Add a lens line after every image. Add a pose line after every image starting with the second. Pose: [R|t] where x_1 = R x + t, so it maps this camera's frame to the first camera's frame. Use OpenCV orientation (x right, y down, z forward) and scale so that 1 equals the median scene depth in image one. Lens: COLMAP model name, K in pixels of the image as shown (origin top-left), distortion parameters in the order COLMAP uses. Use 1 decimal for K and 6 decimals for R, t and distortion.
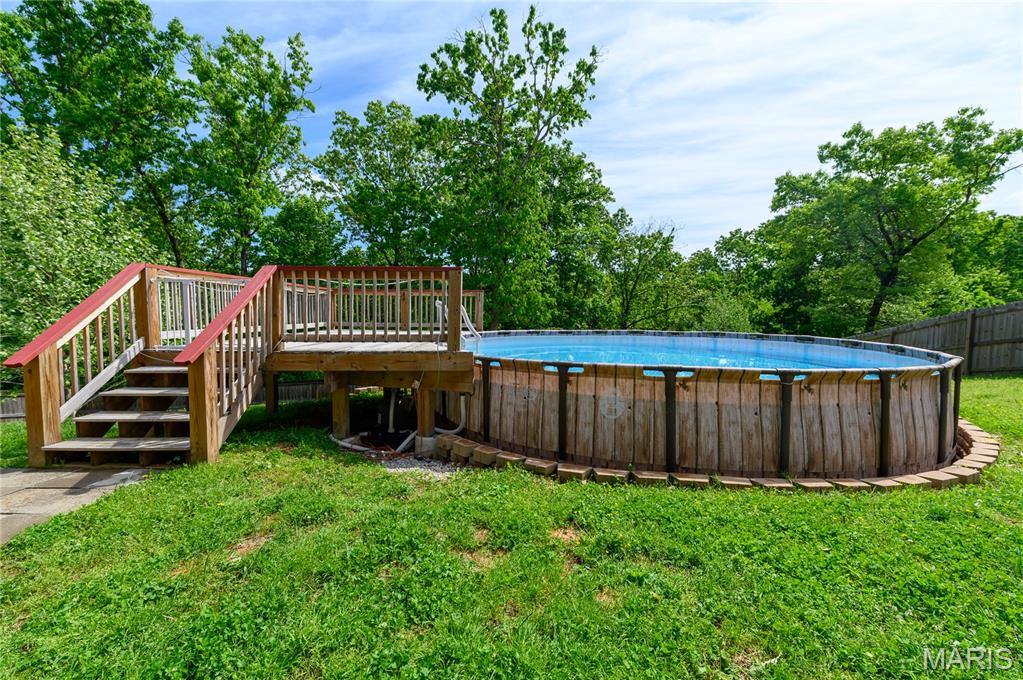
lens RADIAL K [[421.0, 0, 511.5], [0, 421.0, 340.0], [0, 0, 1]] dist [-0.014174, -0.000690]
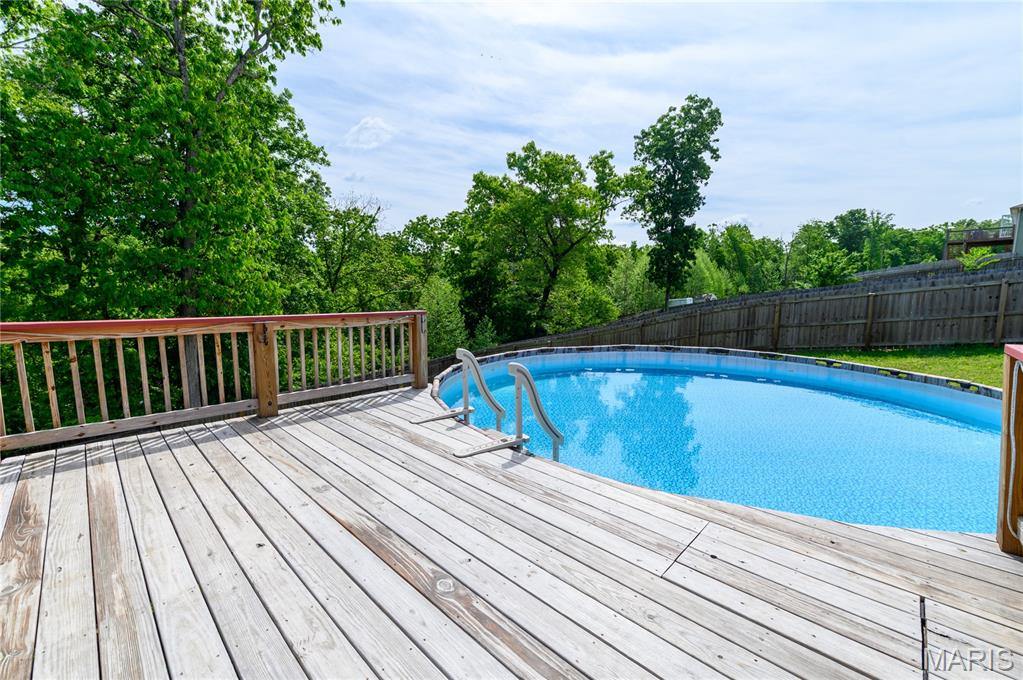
lens RADIAL K [[421.0, 0, 511.5], [0, 421.0, 340.0], [0, 0, 1]] dist [-0.014174, -0.000690]
pose [[0.690324, -0.083864, 0.718623, -0.130592], [0.044398, 0.996298, 0.073619, -0.039598], [-0.722137, -0.018916, 0.691492, 0.187106]]
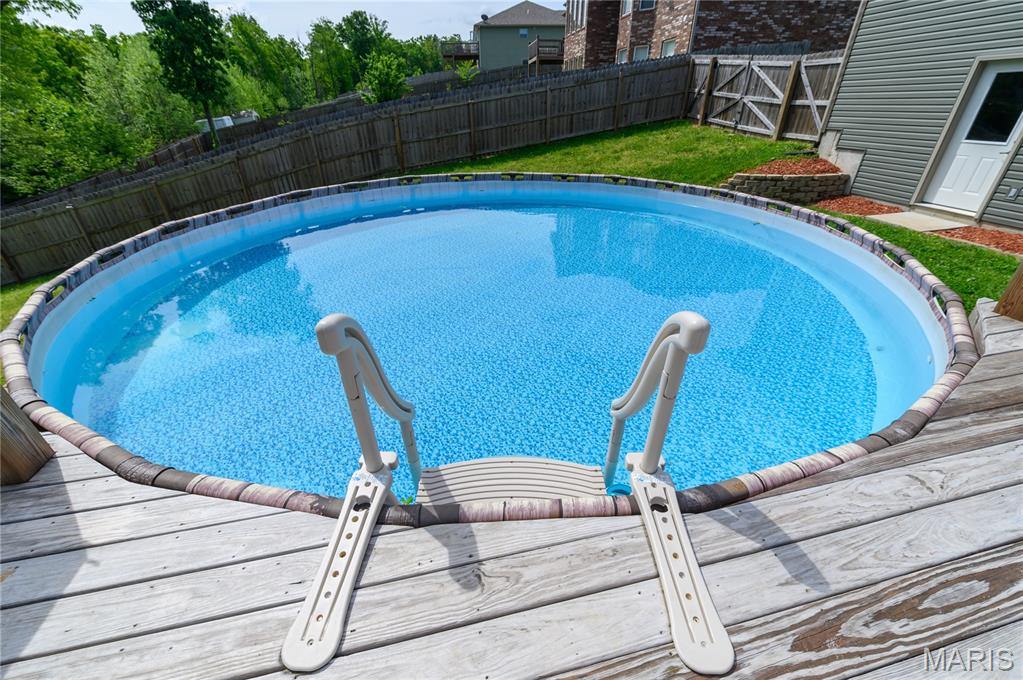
lens RADIAL K [[404.8, 0, 511.5], [0, 404.8, 340.0], [0, 0, 1]] dist [-0.005709, -0.000329]
pose [[-0.219653, -0.493206, 0.841724, -0.075601], [0.077302, 0.851284, 0.518980, -0.042782], [-0.972511, 0.179062, -0.148862, 0.287345]]
